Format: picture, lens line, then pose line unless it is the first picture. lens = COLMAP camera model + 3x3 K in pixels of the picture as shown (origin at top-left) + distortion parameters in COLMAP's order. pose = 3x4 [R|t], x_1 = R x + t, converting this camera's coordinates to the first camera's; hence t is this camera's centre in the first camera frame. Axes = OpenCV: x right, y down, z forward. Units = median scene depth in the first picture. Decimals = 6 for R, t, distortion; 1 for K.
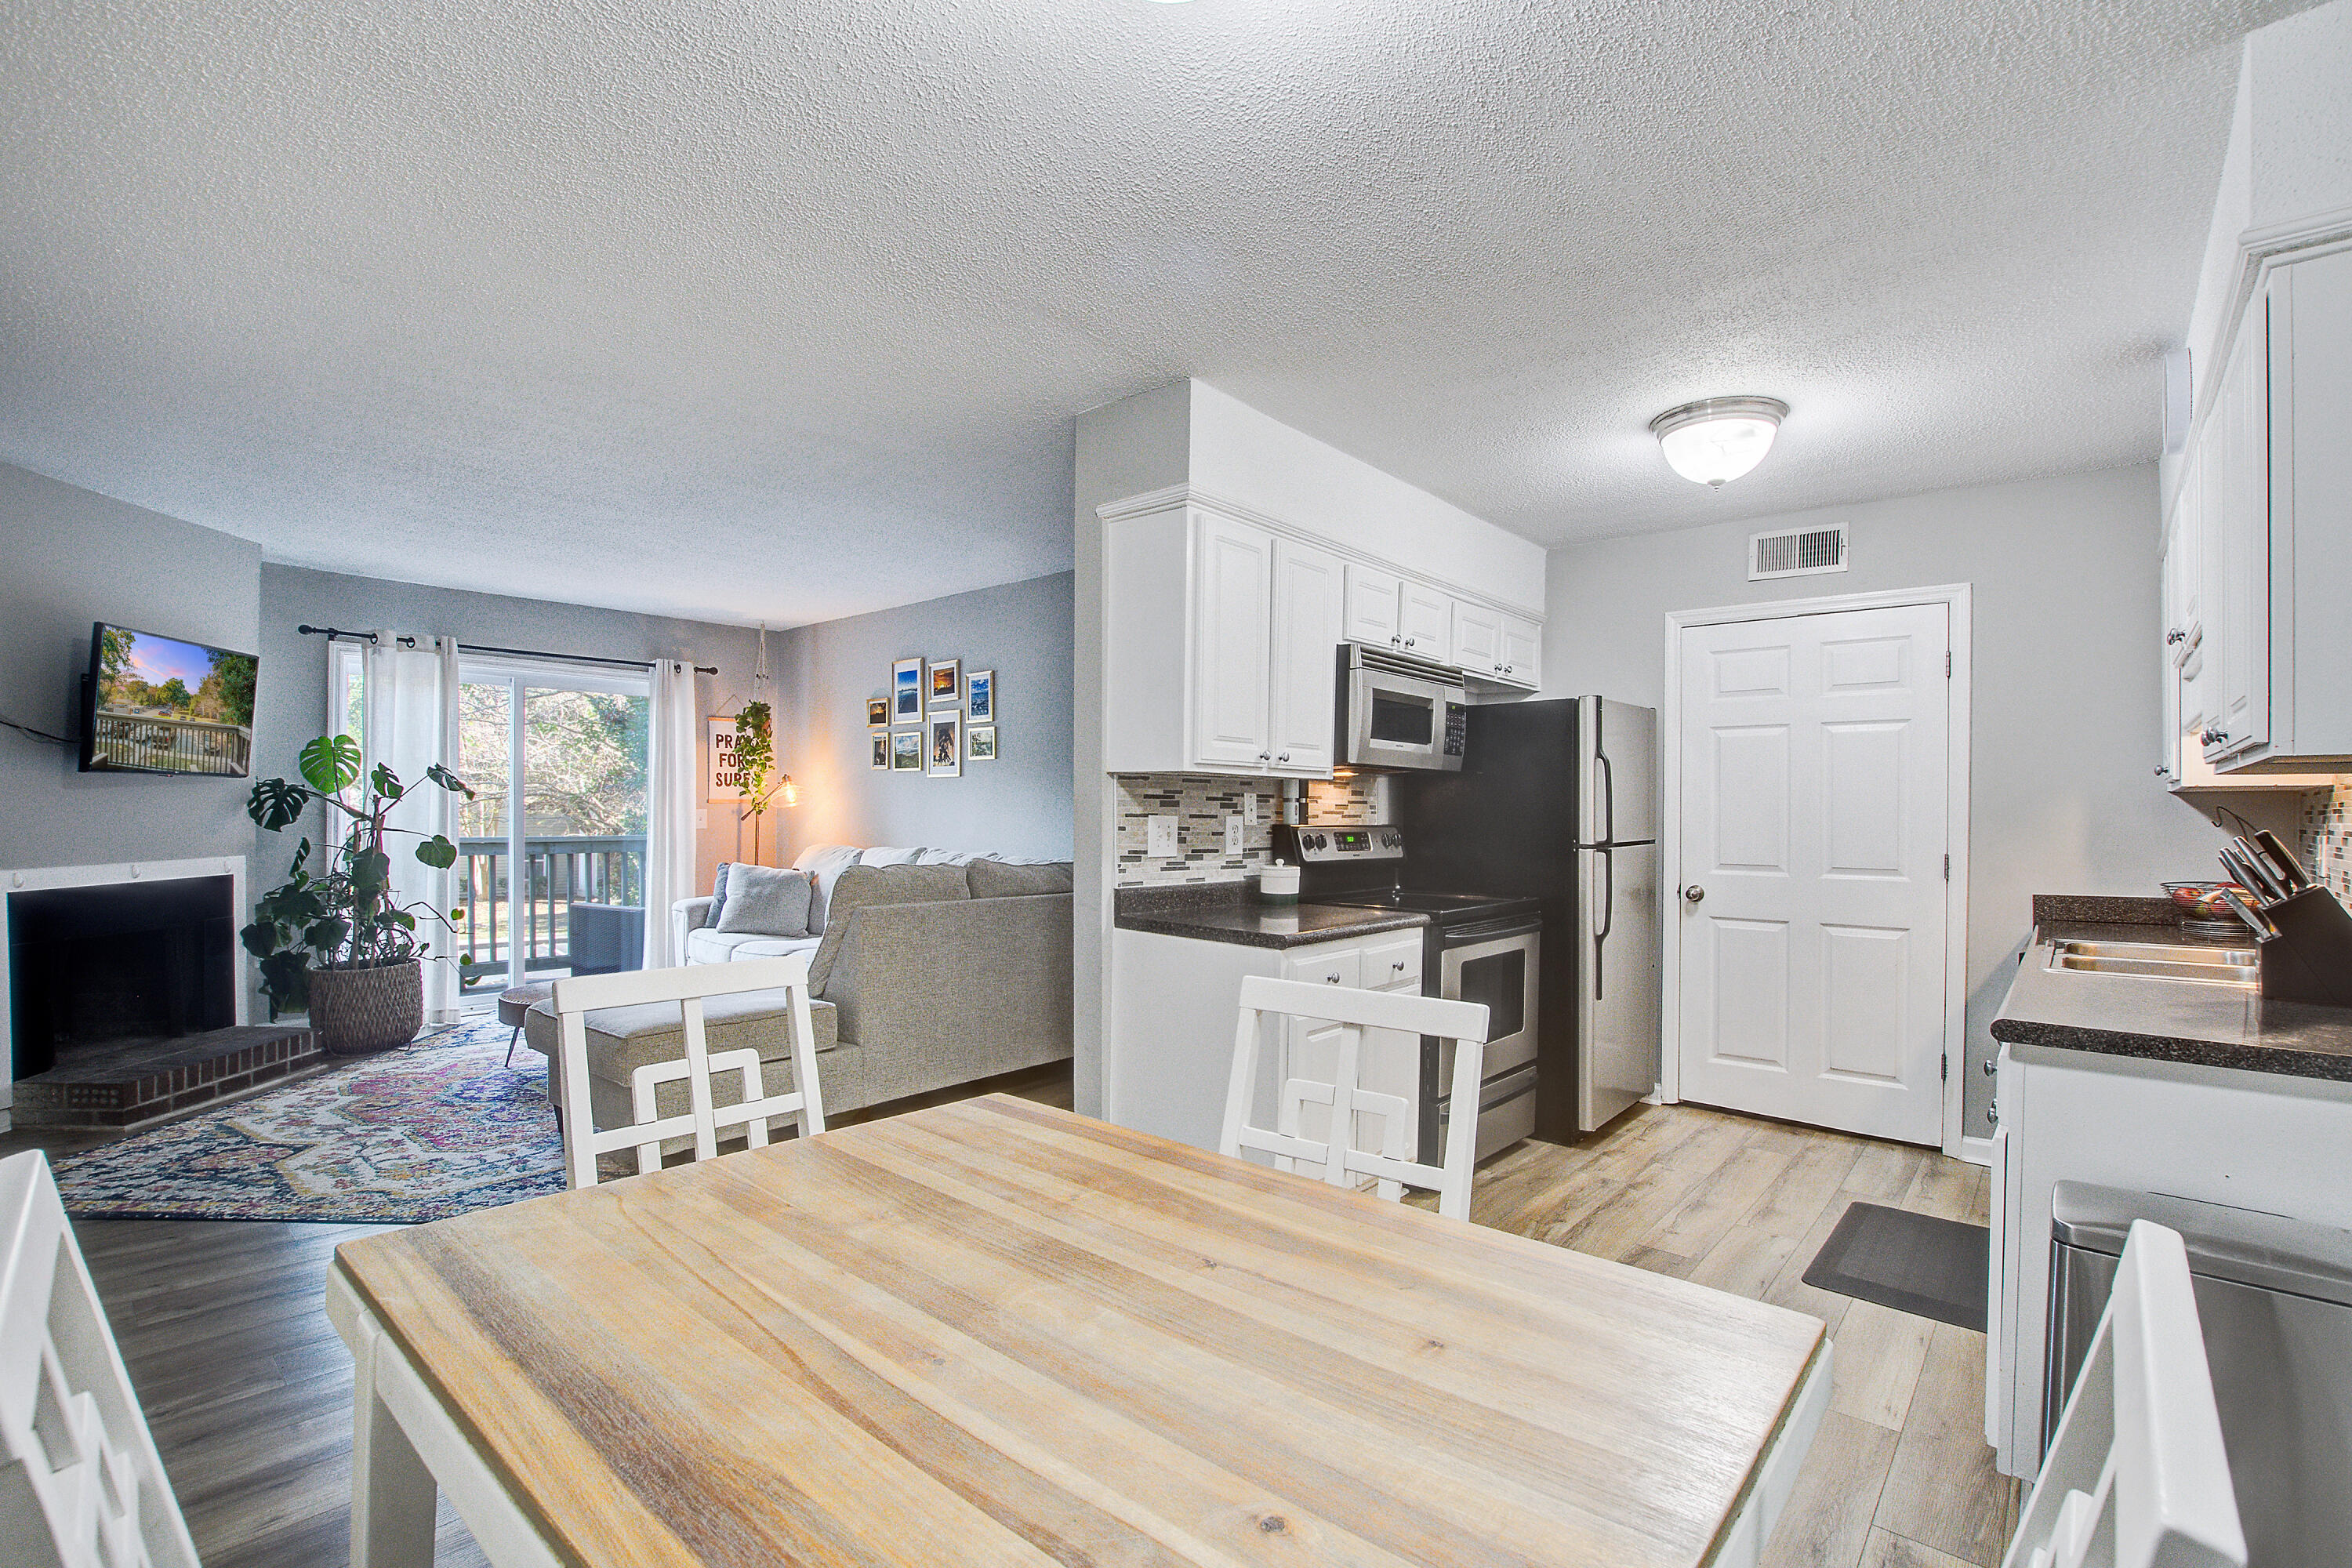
lens RADIAL K [[1131.0, 0, 1109.2], [0, 1131.0, 825.3], [0, 0, 1]] dist [-0.020235, -0.000010]
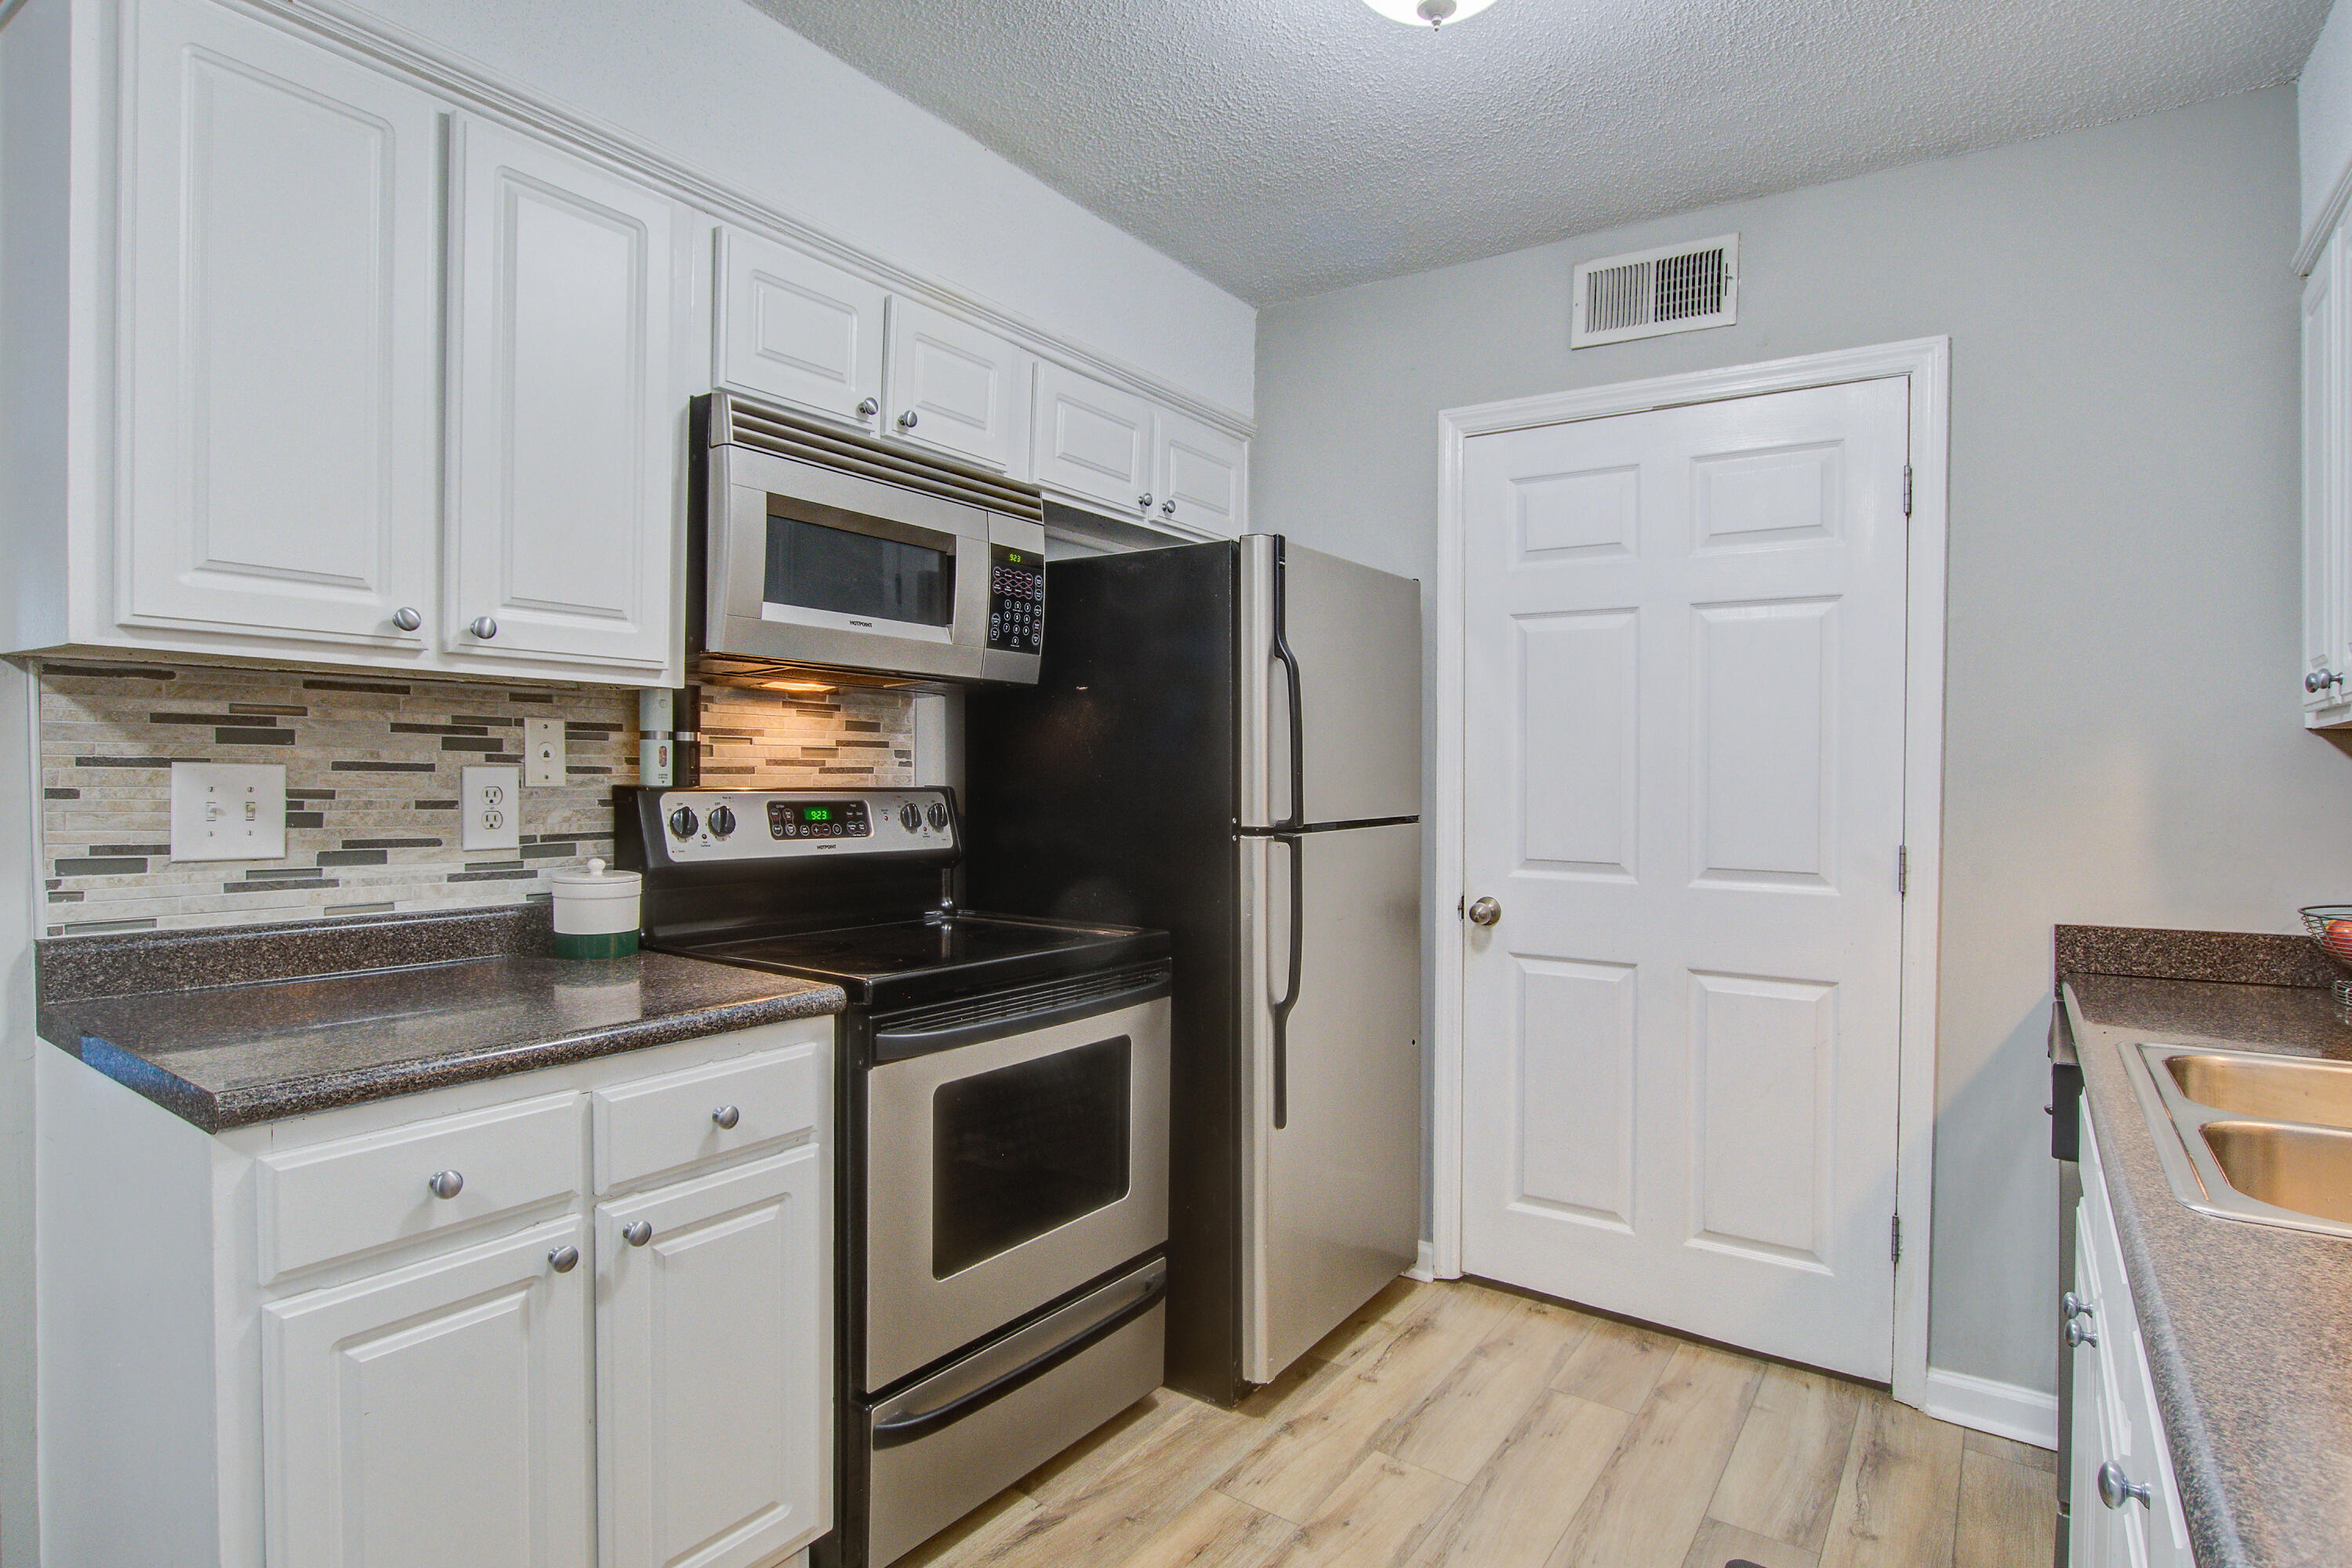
lens RADIAL K [[1296.3, 0, 1170.0], [0, 1296.3, 789.0], [0, 0, 1]] dist [-0.019156, 0.001765]
pose [[0.989832, 0.003740, 0.142195, 0.302485], [-0.003977, 0.999991, 0.001381, -0.000886], [-0.142188, -0.001932, 0.989838, 0.423901]]
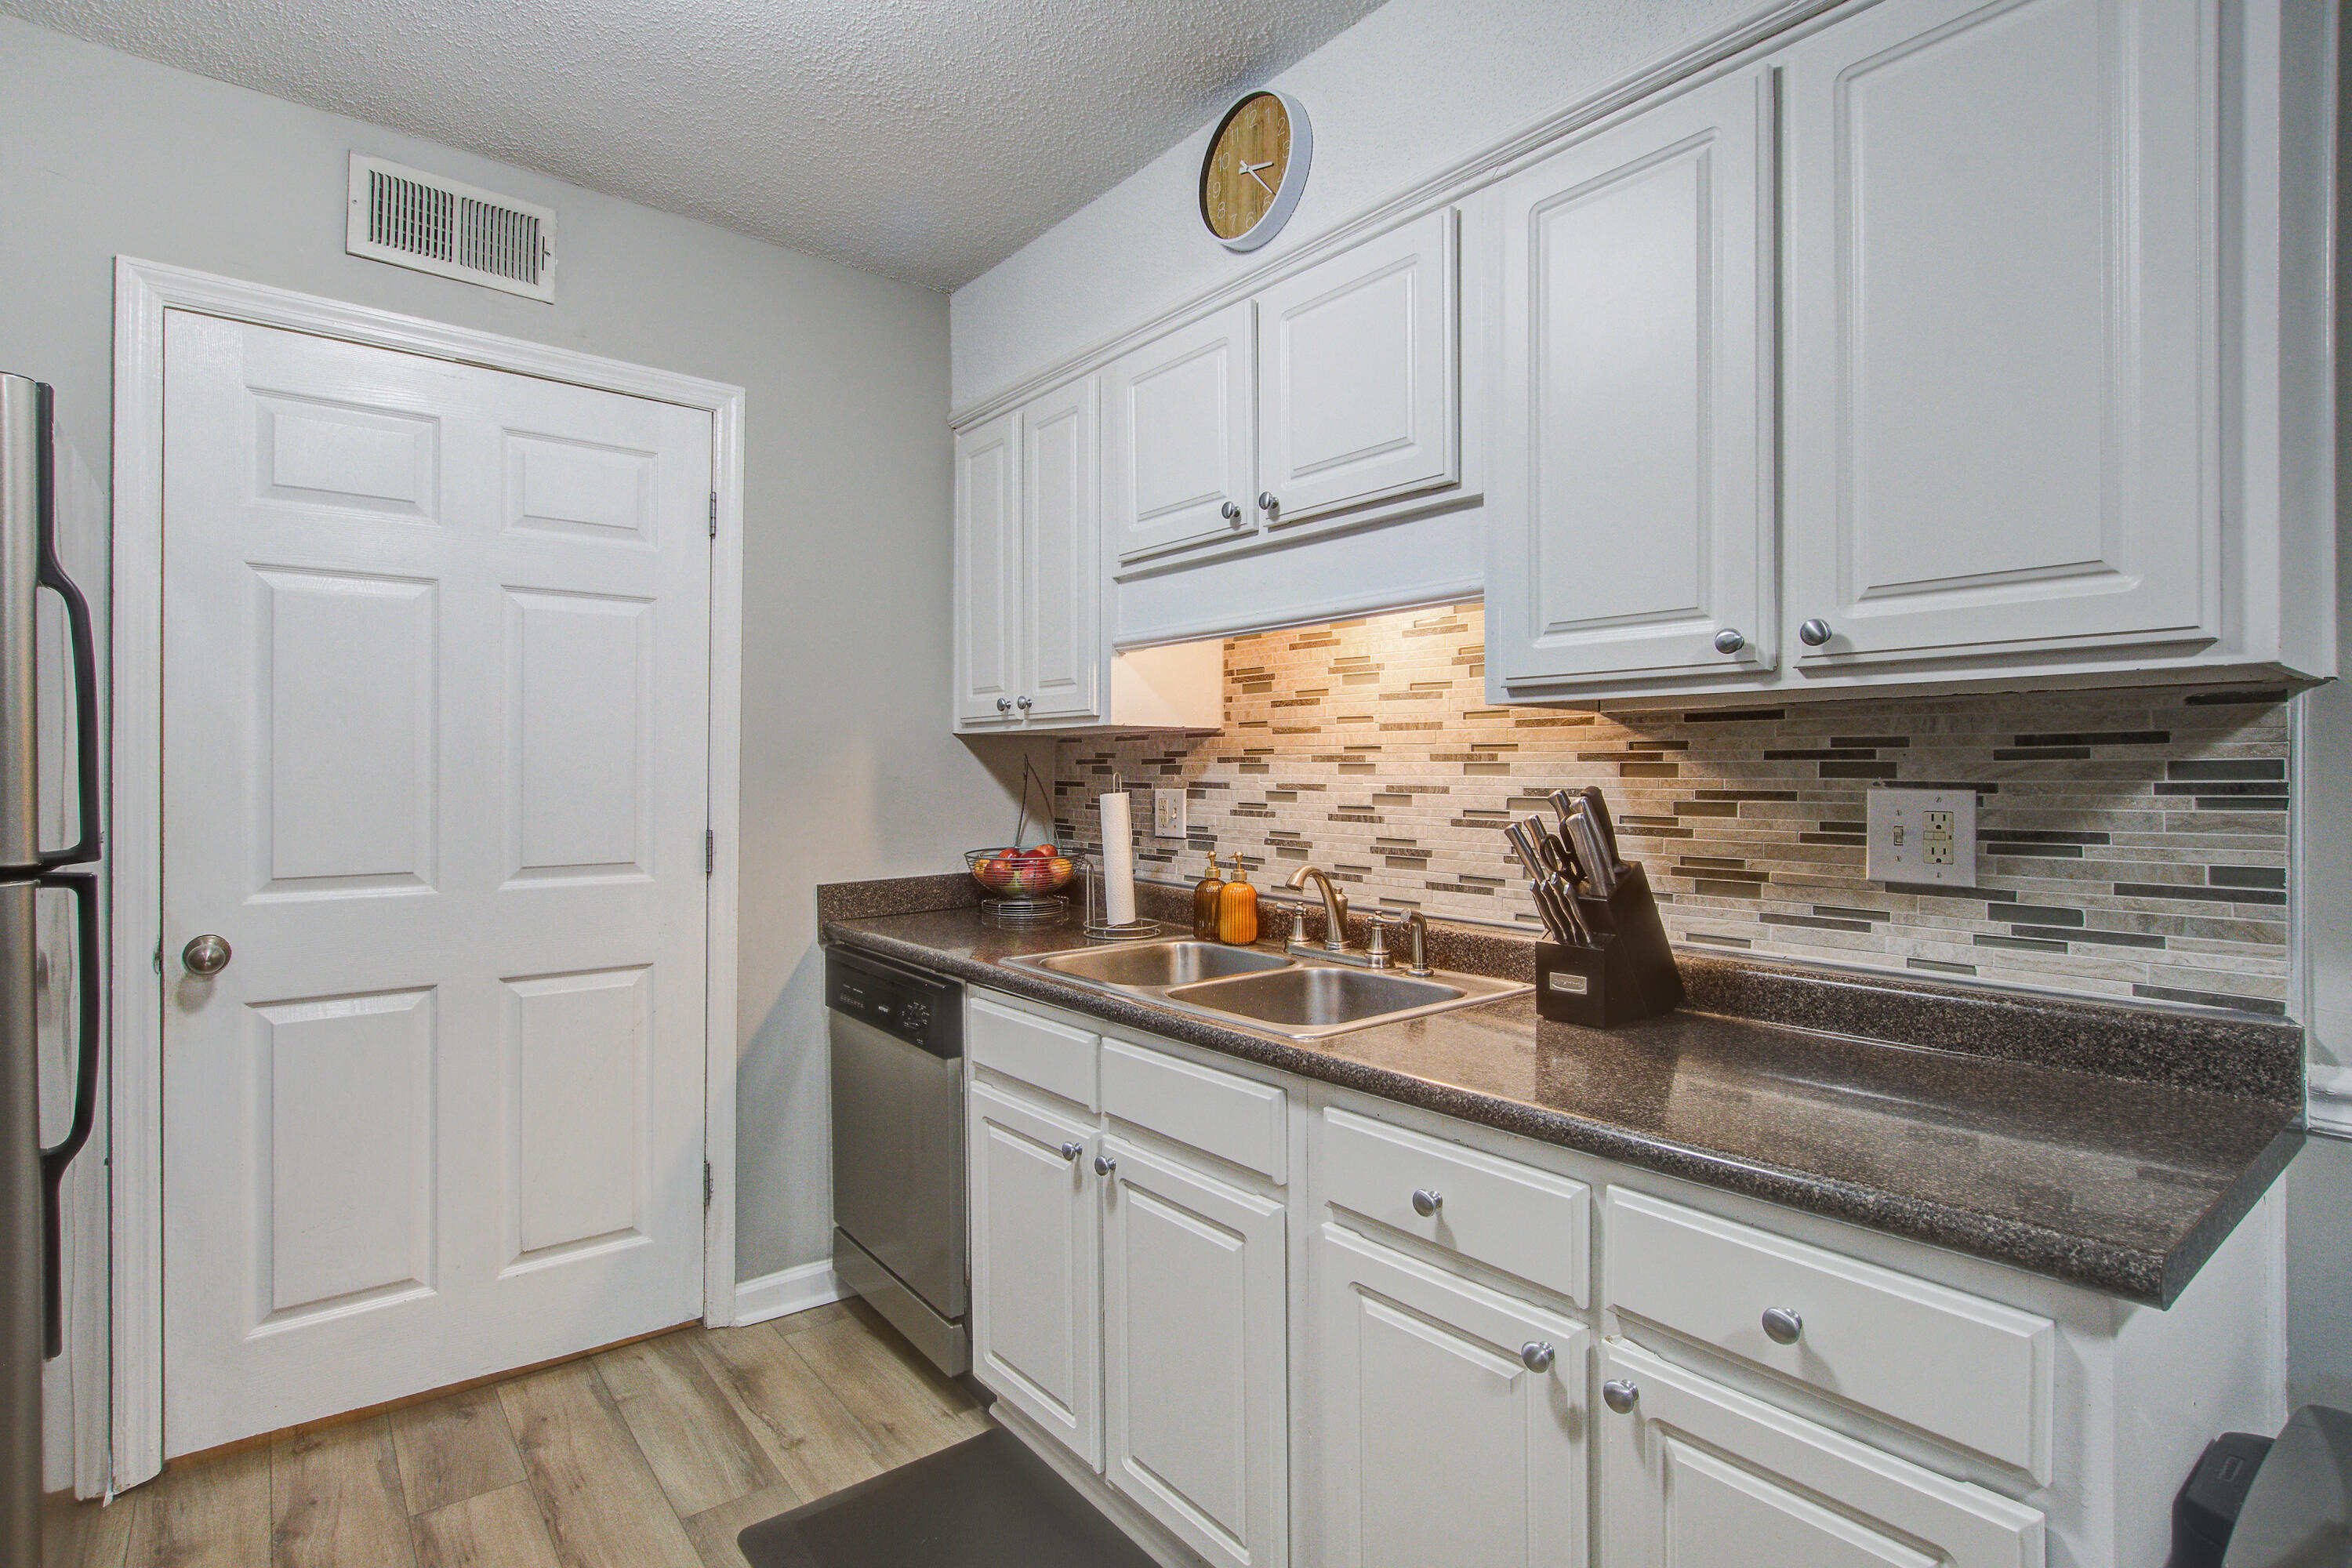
lens RADIAL K [[1154.6, 0, 1169.6], [0, 1154.6, 768.2], [0, 0, 1]] dist [-0.000553, -0.000031]
pose [[0.134468, -0.002097, 0.990916, 0.159870], [0.013789, 0.999905, 0.000245, -0.004421], [-0.990822, 0.013630, 0.134484, 0.651067]]
